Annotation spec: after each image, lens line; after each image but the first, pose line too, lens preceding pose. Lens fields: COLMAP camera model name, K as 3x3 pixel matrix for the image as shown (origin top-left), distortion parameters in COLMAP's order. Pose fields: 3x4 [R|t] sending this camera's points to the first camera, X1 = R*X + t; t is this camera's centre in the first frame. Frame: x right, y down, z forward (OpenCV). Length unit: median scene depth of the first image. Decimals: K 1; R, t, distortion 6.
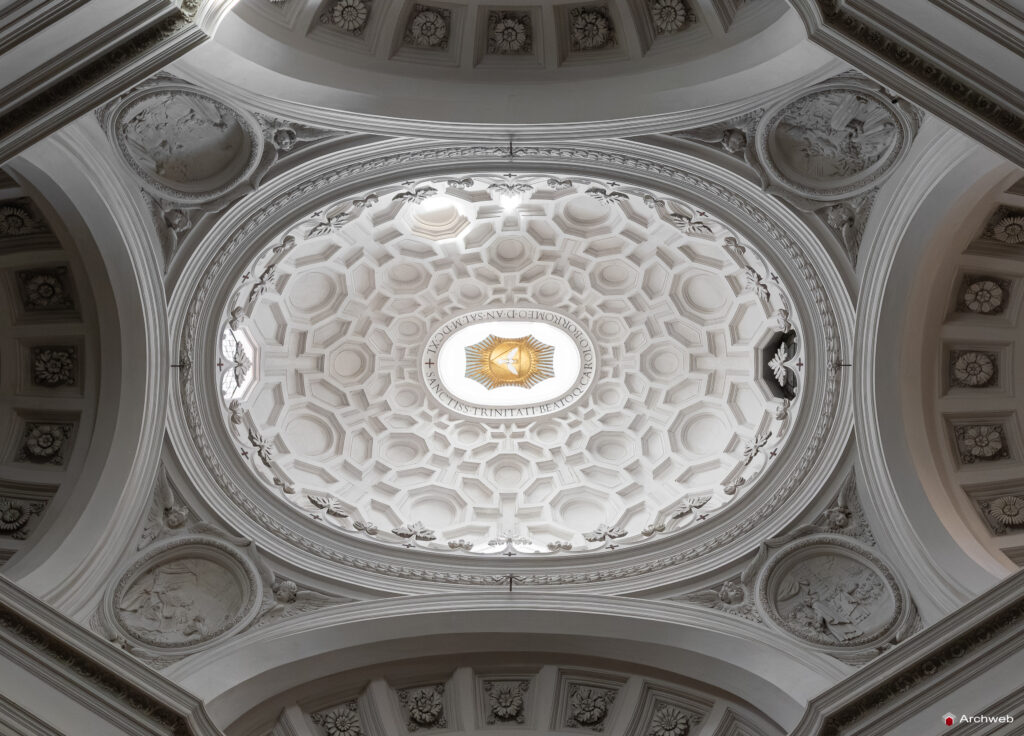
lens RADIAL K [[748.8, 0, 513.8], [0, 748.8, 361.4], [0, 0, 1]] dist [0.000517, 0.003944]
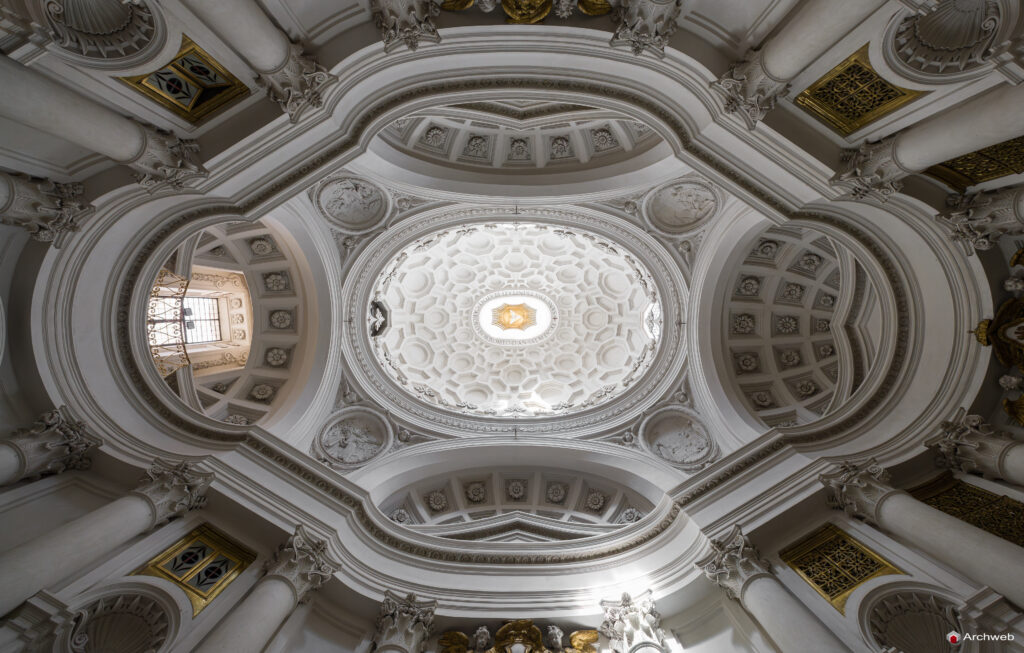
lens RADIAL K [[376.9, 0, 515.9], [0, 376.9, 322.6], [0, 0, 1]] dist [0.001467, -0.001619]
pose [[-0.999810, -0.008258, -0.017673, 0.012777], [0.008829, -0.999432, -0.032531, 0.033362], [-0.017395, -0.032681, 0.999314, 0.000631]]
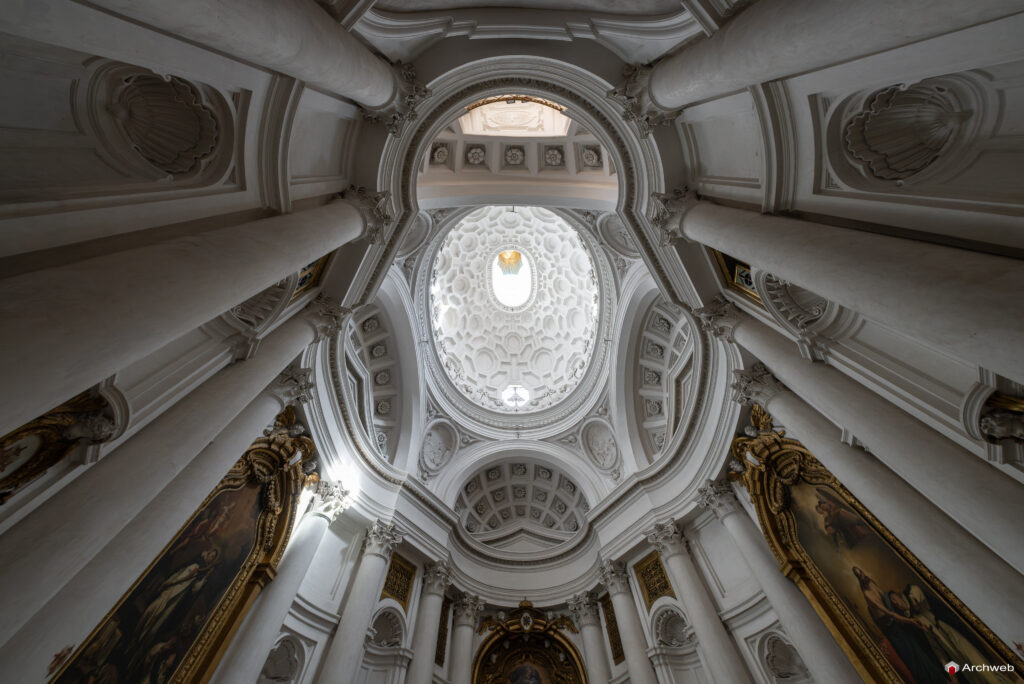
lens RADIAL K [[356.5, 0, 506.5], [0, 356.5, 326.4], [0, 0, 1]] dist [-0.000746, -0.000088]
pose [[-0.036280, -0.889698, -0.455106, 0.530843], [0.999307, -0.036076, -0.009138, -0.014269], [-0.008288, -0.455122, 0.890391, -0.001893]]
